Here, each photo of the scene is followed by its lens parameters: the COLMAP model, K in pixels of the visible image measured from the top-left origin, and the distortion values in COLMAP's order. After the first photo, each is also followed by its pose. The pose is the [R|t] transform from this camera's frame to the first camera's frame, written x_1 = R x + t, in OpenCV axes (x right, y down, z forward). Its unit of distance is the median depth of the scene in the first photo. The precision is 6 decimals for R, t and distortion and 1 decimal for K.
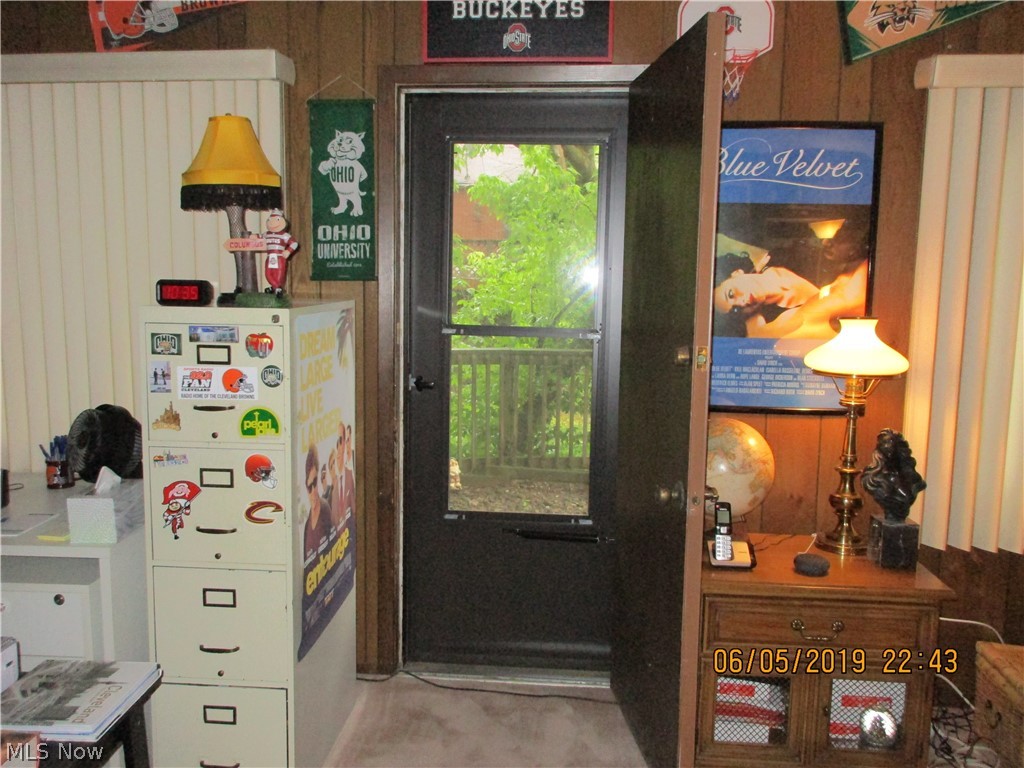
lens RADIAL K [[907.0, 0, 511.7], [0, 907.0, 384.1], [0, 0, 1]] dist [-0.016769, 0.008409]
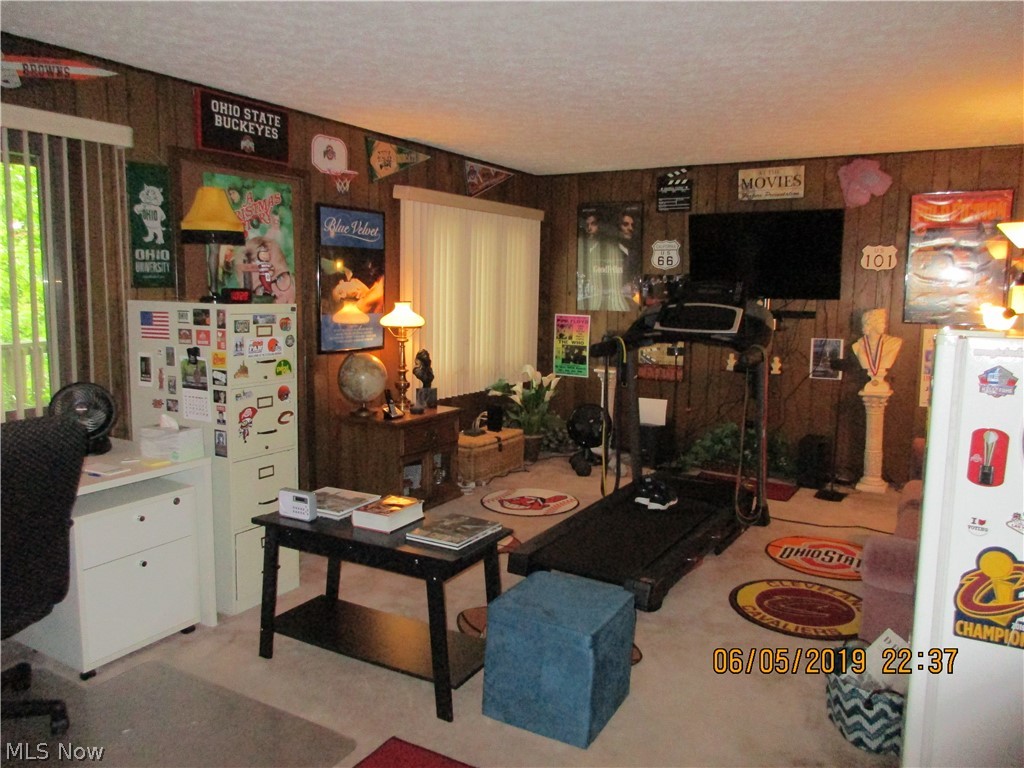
lens RADIAL K [[765.8, 0, 511.9], [0, 765.8, 382.5], [0, 0, 1]] dist [-0.003593, 0.000196]
pose [[0.439296, -0.120023, 0.890288, -1.116923], [0.100910, 0.991355, 0.083856, -0.007477], [-0.892657, 0.053001, 0.447610, -0.067456]]
